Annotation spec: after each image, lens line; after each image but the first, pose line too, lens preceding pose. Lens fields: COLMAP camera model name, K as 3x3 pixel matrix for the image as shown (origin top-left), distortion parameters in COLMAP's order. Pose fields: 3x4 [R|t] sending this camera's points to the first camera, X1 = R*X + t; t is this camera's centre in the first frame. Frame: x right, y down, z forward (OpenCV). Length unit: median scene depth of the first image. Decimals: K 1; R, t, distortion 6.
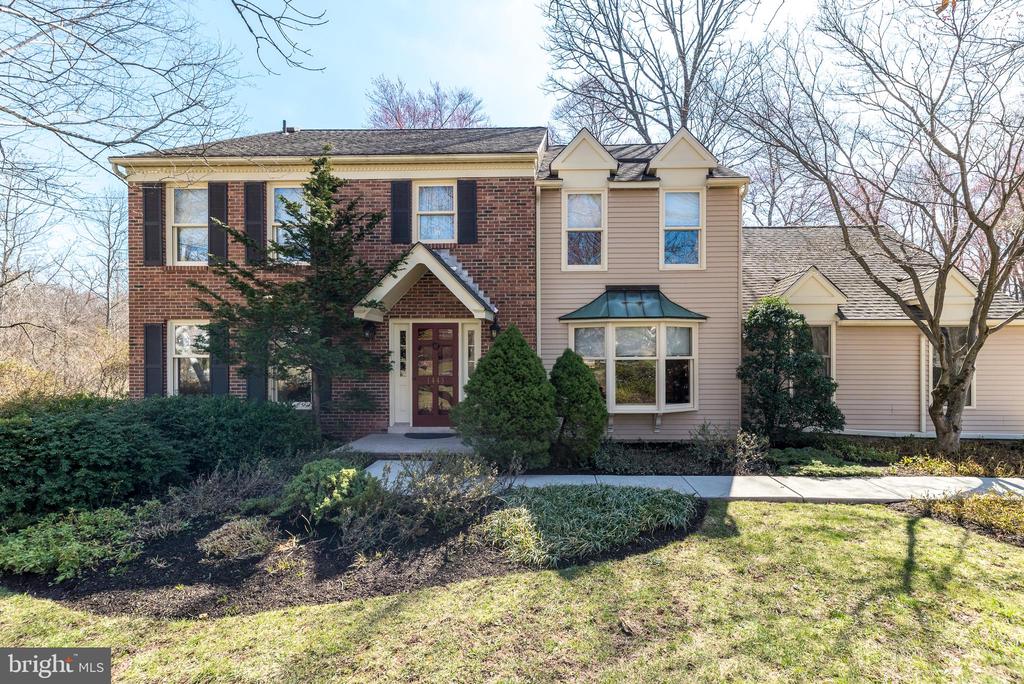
lens RADIAL K [[442.6, 0, 514.3], [0, 442.6, 346.0], [0, 0, 1]] dist [0.002946, -0.000879]
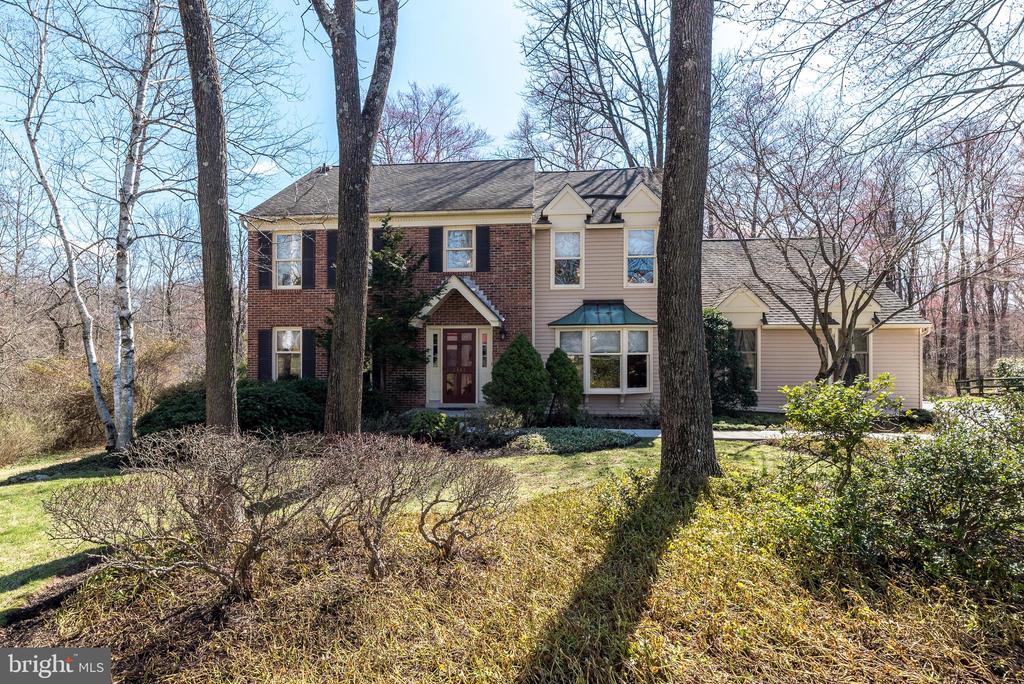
lens RADIAL K [[442.6, 0, 472.7], [0, 442.6, 343.1], [0, 0, 1]] dist [0.002946, -0.000879]
pose [[0.999095, -0.000751, -0.042517, -0.077023], [0.000940, 0.999990, 0.004431, -0.012200], [0.042513, -0.004467, 0.999086, -0.384472]]
